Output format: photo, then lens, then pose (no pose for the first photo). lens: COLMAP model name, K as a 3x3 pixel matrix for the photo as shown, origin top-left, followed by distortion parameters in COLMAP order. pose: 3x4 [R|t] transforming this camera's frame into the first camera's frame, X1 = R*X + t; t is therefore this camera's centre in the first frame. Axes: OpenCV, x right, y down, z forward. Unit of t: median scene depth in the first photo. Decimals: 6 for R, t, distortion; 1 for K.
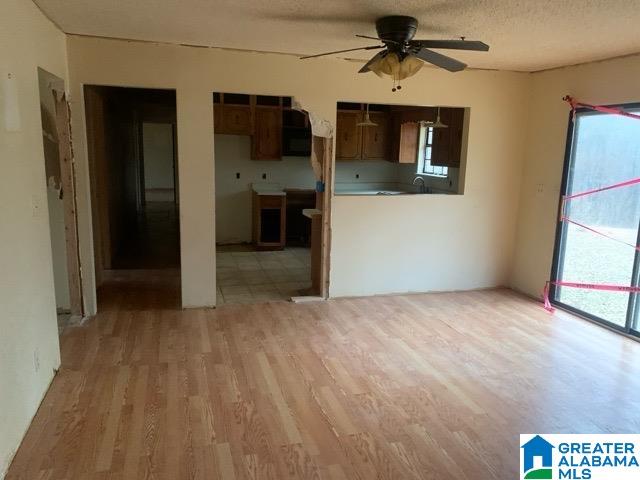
lens RADIAL K [[488.4, 0, 319.4], [0, 488.4, 239.8], [0, 0, 1]] dist [-0.000781, -0.004725]
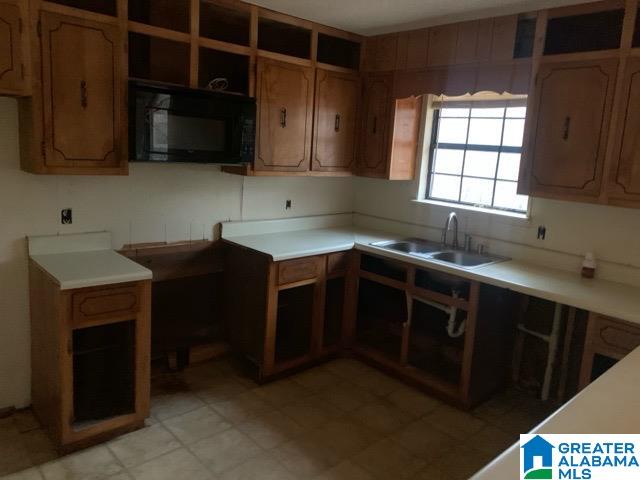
lens RADIAL K [[488.4, 0, 341.2], [0, 488.4, 221.6], [0, 0, 1]] dist [-0.000781, -0.004725]
pose [[0.885053, -0.037784, 0.463954, -0.105236], [0.043847, 0.999036, -0.002285, -0.120999], [-0.463420, 0.022365, 0.885856, 0.617151]]
